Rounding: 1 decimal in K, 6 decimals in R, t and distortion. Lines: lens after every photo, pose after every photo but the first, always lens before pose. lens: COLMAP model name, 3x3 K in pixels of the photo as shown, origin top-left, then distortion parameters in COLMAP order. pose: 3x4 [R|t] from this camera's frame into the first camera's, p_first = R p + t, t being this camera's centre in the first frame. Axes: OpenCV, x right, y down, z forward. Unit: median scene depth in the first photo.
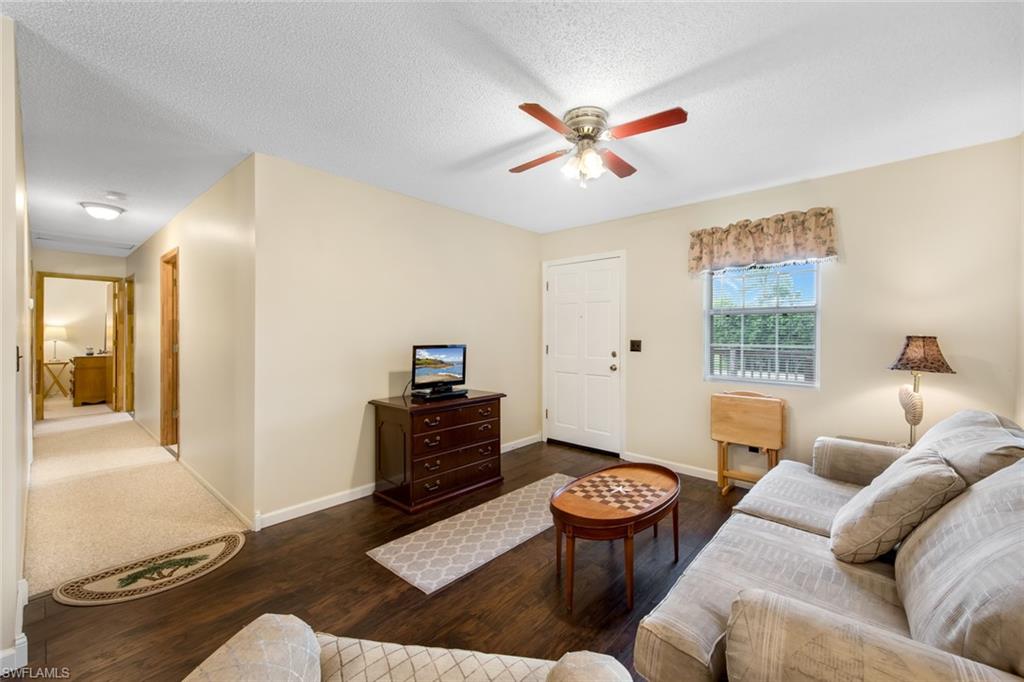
lens RADIAL K [[414.5, 0, 510.6], [0, 414.5, 337.0], [0, 0, 1]] dist [0.019933, -0.003068]
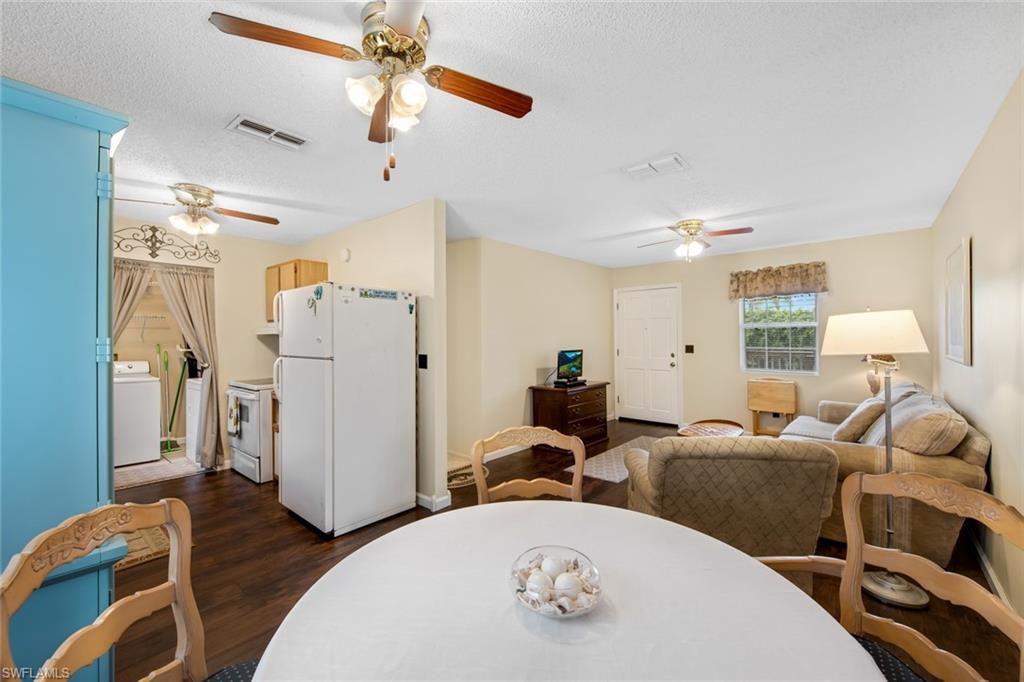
lens RADIAL K [[414.5, 0, 503.0], [0, 414.5, 340.2], [0, 0, 1]] dist [0.019933, -0.003068]
pose [[0.999806, -0.012727, 0.015006, -0.458029], [0.012786, 0.999911, -0.003870, -0.015648], [-0.014955, 0.004061, 0.999880, -0.543339]]
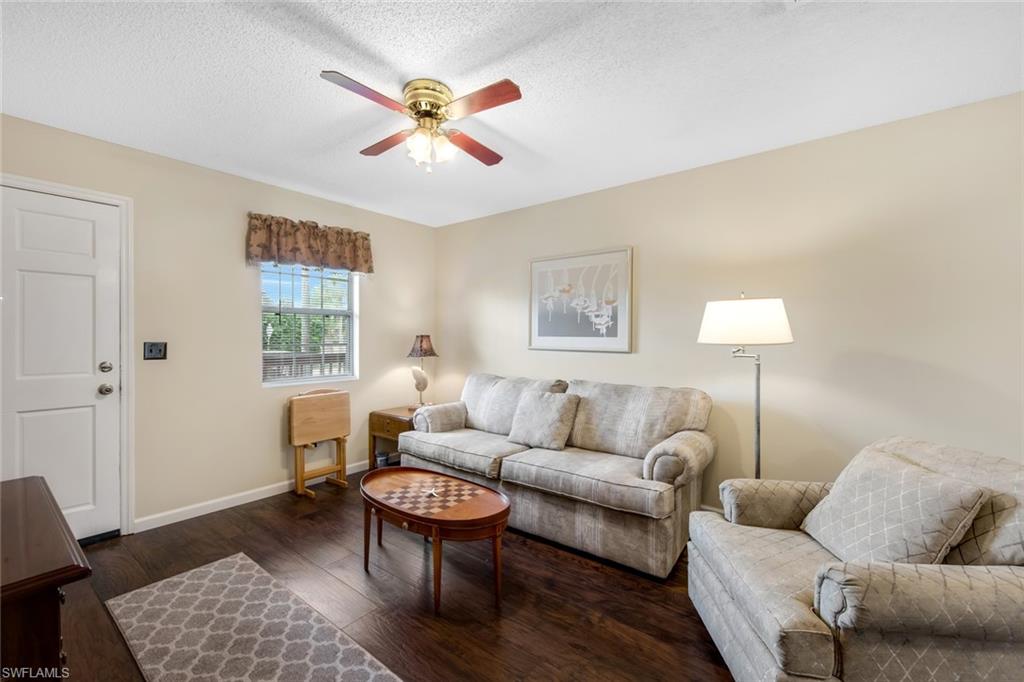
lens RADIAL K [[414.5, 0, 505.5], [0, 414.5, 343.9], [0, 0, 1]] dist [0.019933, -0.003068]
pose [[-0.062730, -0.021554, 0.997798, -0.514022], [0.006475, 0.999737, 0.022003, -0.001749], [-0.998010, 0.007841, -0.062574, 0.631753]]
